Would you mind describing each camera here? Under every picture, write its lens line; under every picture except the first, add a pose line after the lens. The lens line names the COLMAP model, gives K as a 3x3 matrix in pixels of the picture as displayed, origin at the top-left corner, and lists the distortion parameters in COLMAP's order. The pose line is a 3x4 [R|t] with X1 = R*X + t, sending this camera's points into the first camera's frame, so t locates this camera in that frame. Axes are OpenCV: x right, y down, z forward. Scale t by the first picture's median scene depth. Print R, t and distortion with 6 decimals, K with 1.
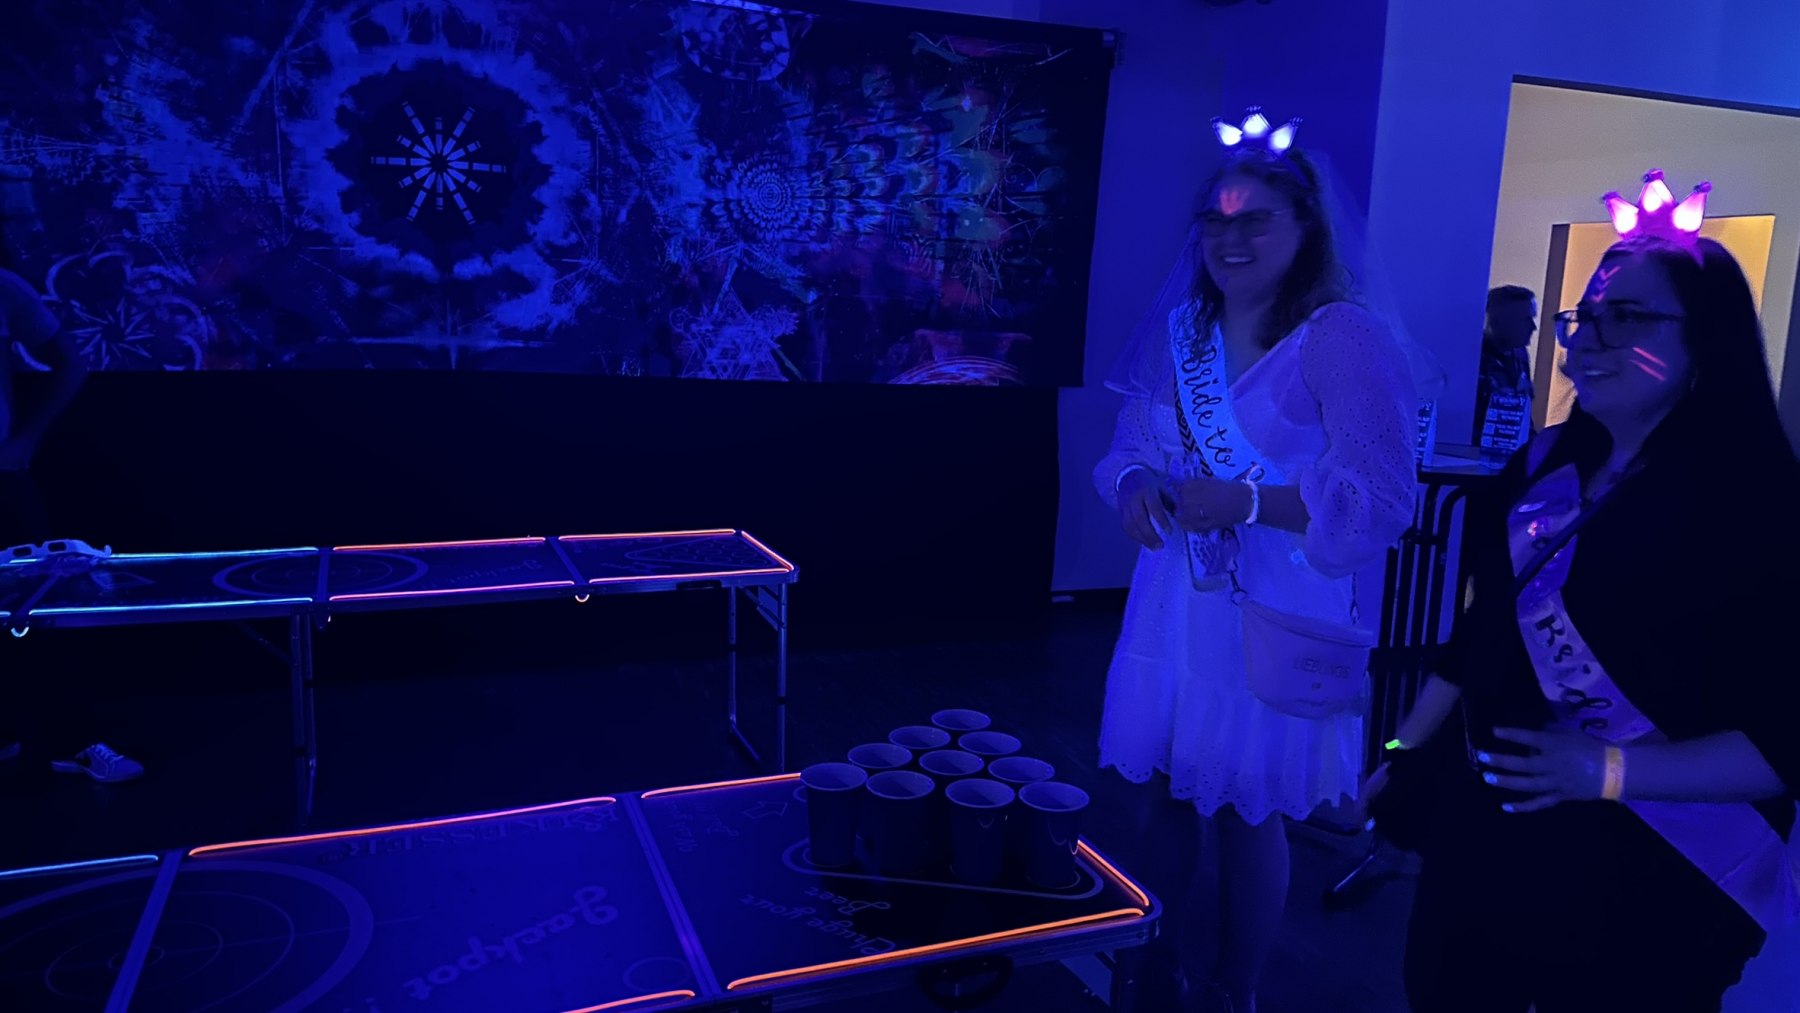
lens RADIAL K [[1266.0, 0, 910.6], [0, 1266.0, 513.6], [0, 0, 1]] dist [0.009101, -0.010669]
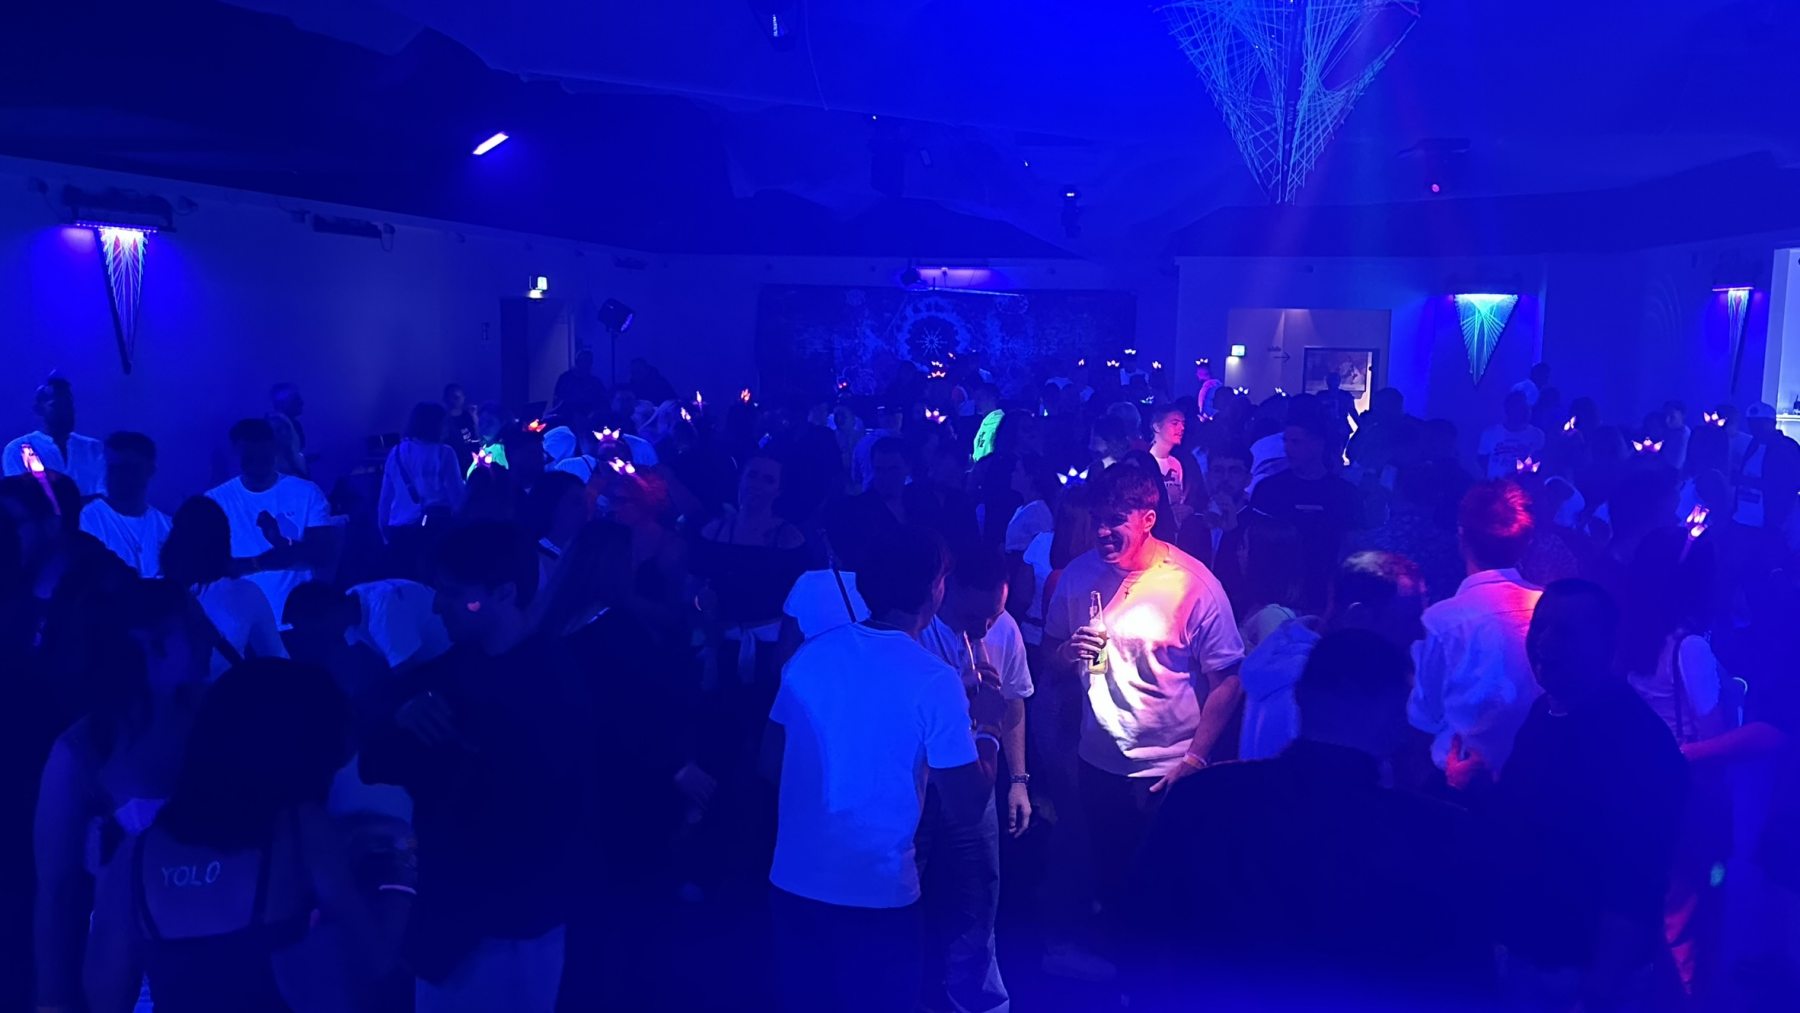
lens RADIAL K [[1636.9, 0, 901.1], [0, 1636.9, 504.7], [0, 0, 1]] dist [0.094749, -0.155389]
pose [[0.947569, 0.031088, -0.318035, 1.152854], [-0.050556, 0.997306, -0.053142, 0.492887], [0.315526, 0.066435, 0.946588, -3.753487]]
